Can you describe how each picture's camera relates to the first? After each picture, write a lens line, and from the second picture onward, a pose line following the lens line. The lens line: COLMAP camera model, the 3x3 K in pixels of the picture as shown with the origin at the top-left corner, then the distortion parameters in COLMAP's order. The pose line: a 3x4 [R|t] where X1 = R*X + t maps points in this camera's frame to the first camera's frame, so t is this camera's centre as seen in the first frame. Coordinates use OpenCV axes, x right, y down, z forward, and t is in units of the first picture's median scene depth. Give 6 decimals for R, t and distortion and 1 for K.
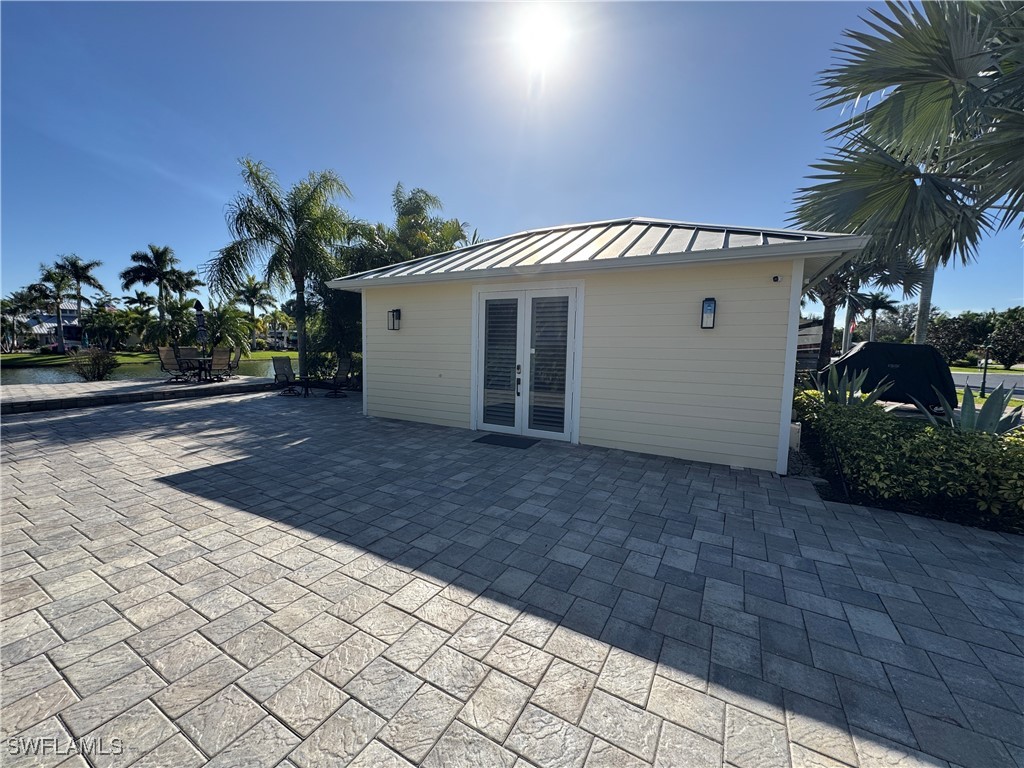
lens RADIAL K [[406.0, 0, 509.9], [0, 406.0, 386.4], [0, 0, 1]] dist [-0.001454, -0.000323]
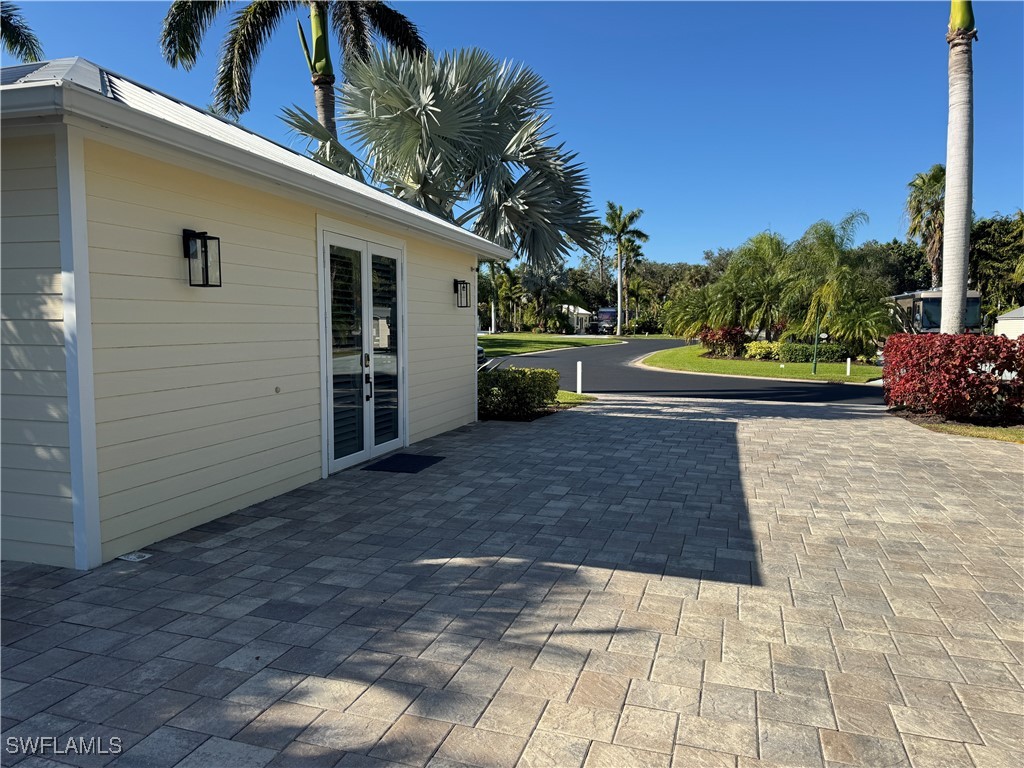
lens RADIAL K [[716.6, 0, 516.8], [0, 716.6, 387.0], [0, 0, 1]] dist [0.069697, -0.078318]
pose [[-0.215558, -0.104916, 0.970838, -0.152273], [0.082753, 0.988672, 0.125217, -0.016298], [-0.972978, 0.107331, -0.204435, 0.131319]]
